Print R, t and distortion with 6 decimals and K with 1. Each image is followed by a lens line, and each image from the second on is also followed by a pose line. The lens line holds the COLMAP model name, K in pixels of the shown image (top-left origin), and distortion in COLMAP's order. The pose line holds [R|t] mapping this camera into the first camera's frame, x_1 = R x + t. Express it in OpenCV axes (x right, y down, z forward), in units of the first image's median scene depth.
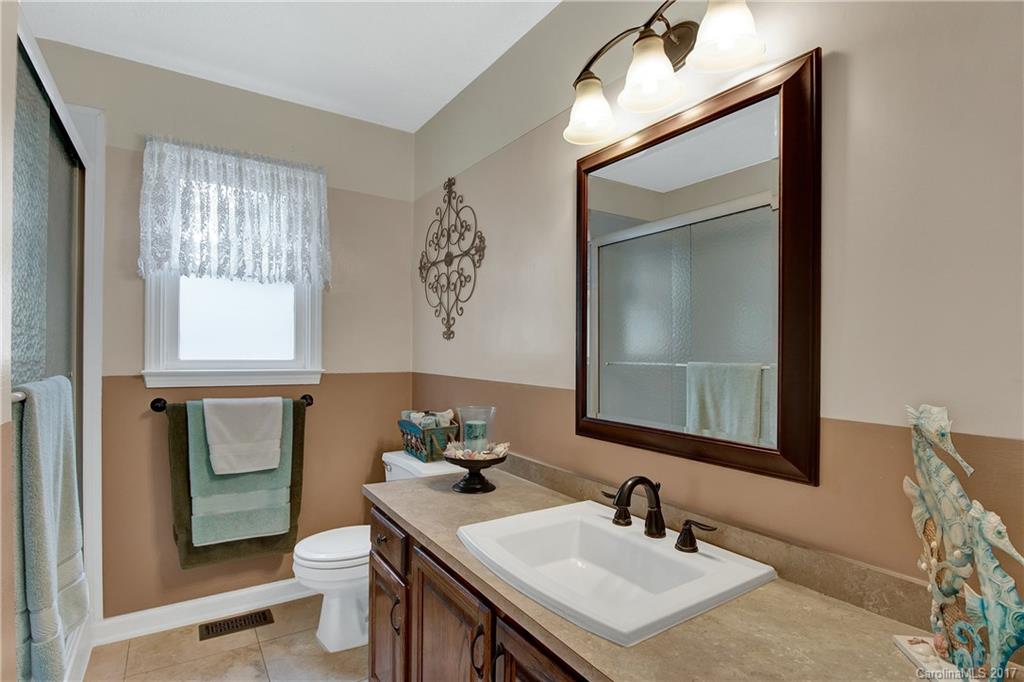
lens RADIAL K [[495.7, 0, 513.2], [0, 495.7, 344.0], [0, 0, 1]] dist [-0.004945, -0.006161]
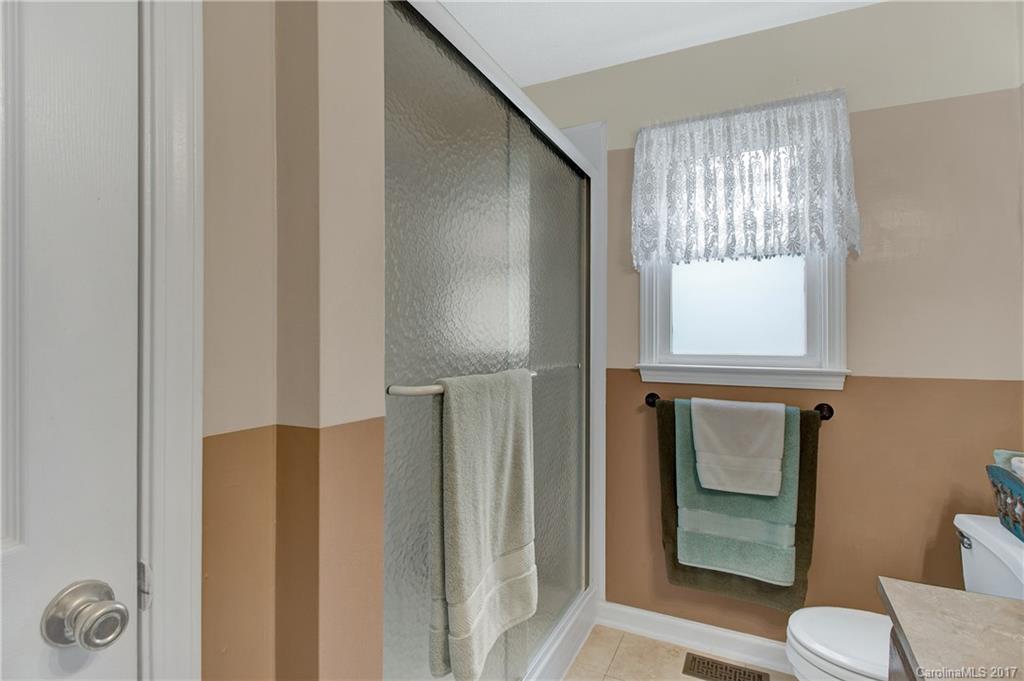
lens RADIAL K [[495.7, 0, 505.8], [0, 495.7, 334.1], [0, 0, 1]] dist [-0.004945, -0.006161]
pose [[0.489949, -0.020054, -0.871521, -0.009077], [0.015489, 0.999778, -0.014298, 0.003101], [0.871614, -0.006494, 0.490150, 0.262835]]
